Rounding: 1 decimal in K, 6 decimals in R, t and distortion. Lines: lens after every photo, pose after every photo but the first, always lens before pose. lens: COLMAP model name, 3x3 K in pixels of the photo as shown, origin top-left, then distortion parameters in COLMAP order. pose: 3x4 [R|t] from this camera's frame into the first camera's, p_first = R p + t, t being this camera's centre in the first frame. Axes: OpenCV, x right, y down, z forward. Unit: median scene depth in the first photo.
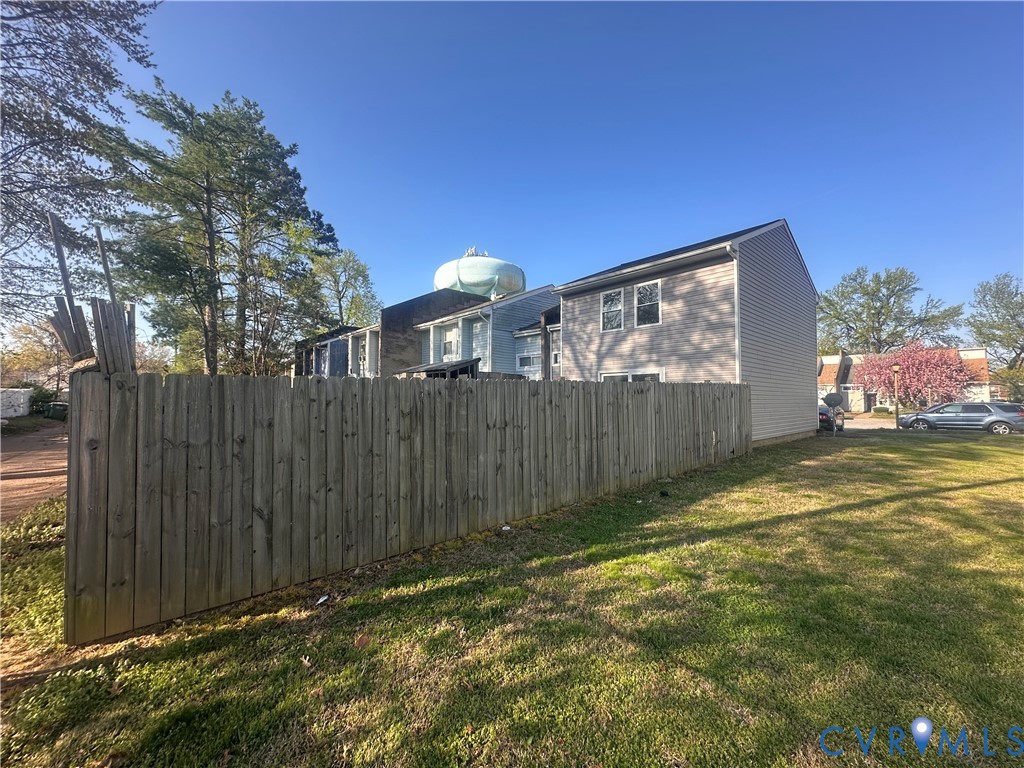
lens RADIAL K [[406.0, 0, 512.0], [0, 406.0, 384.0], [0, 0, 1]] dist [-0.002610, -0.000182]
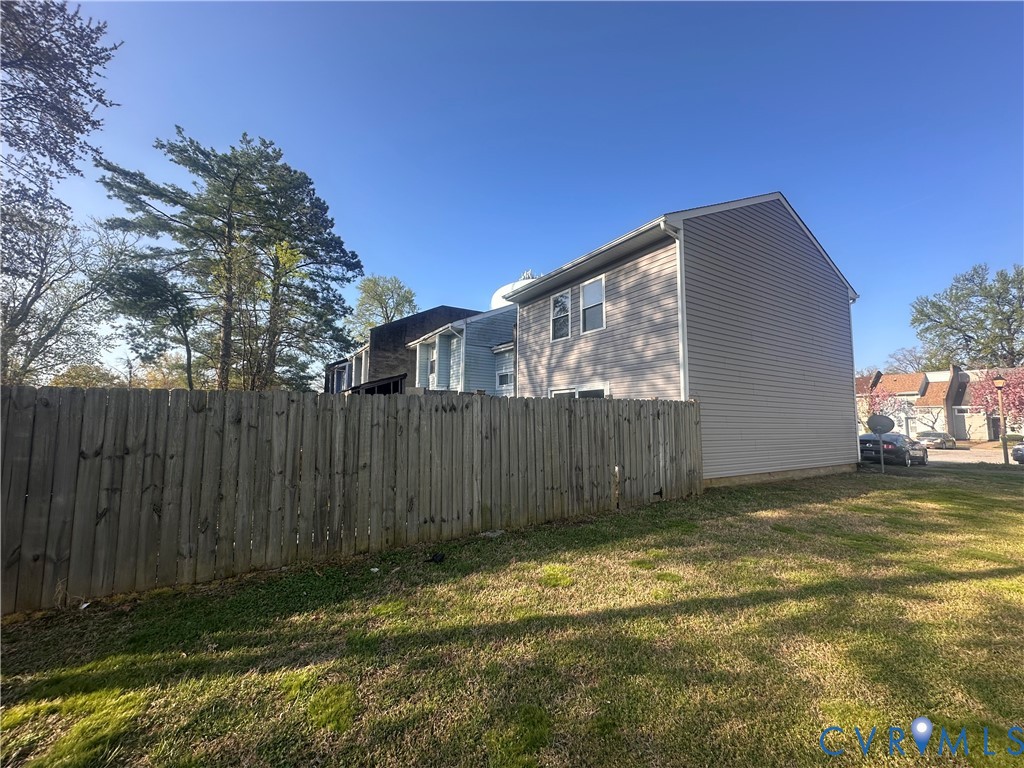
lens RADIAL K [[406.0, 0, 512.0], [0, 406.0, 384.0], [0, 0, 1]] dist [-0.002610, -0.000182]
pose [[0.984795, -0.009451, -0.173465, 0.289214], [-0.000289, 0.998429, -0.056035, 0.007789], [0.173722, 0.055233, 0.983245, 0.156611]]
